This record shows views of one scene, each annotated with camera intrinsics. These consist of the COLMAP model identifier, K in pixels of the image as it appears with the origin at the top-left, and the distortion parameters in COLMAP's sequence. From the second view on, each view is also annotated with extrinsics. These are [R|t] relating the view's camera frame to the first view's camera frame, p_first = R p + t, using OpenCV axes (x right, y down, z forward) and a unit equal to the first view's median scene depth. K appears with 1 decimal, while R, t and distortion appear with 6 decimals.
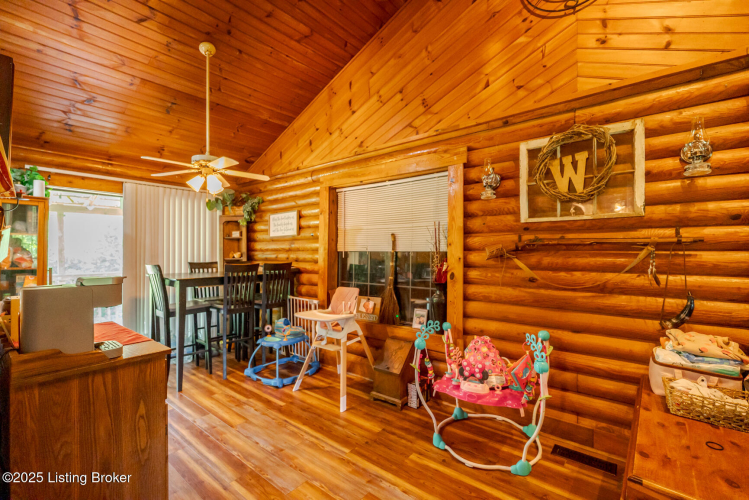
lens RADIAL K [[336.3, 0, 382.0], [0, 336.3, 246.9], [0, 0, 1]] dist [-0.002876, 0.000520]
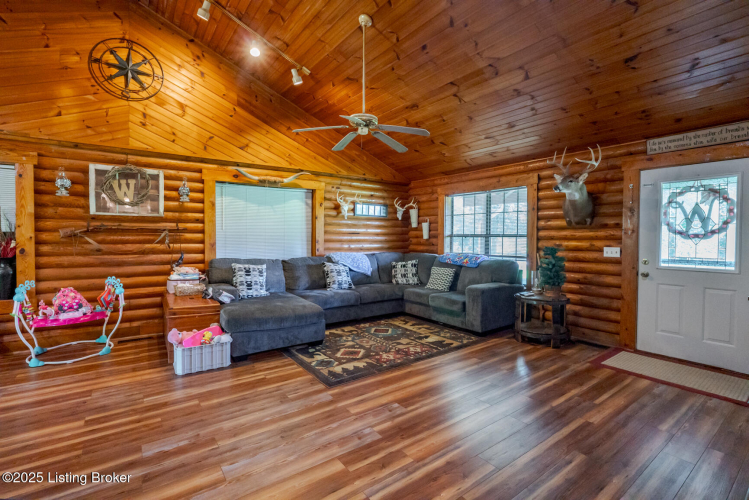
lens RADIAL K [[336.3, 0, 382.0], [0, 336.3, 246.9], [0, 0, 1]] dist [-0.002876, 0.000520]
pose [[0.255373, -0.028178, 0.966432, -0.829233], [-0.020273, 0.999199, 0.034491, -0.001140], [-0.966630, -0.028401, 0.254598, -0.790970]]
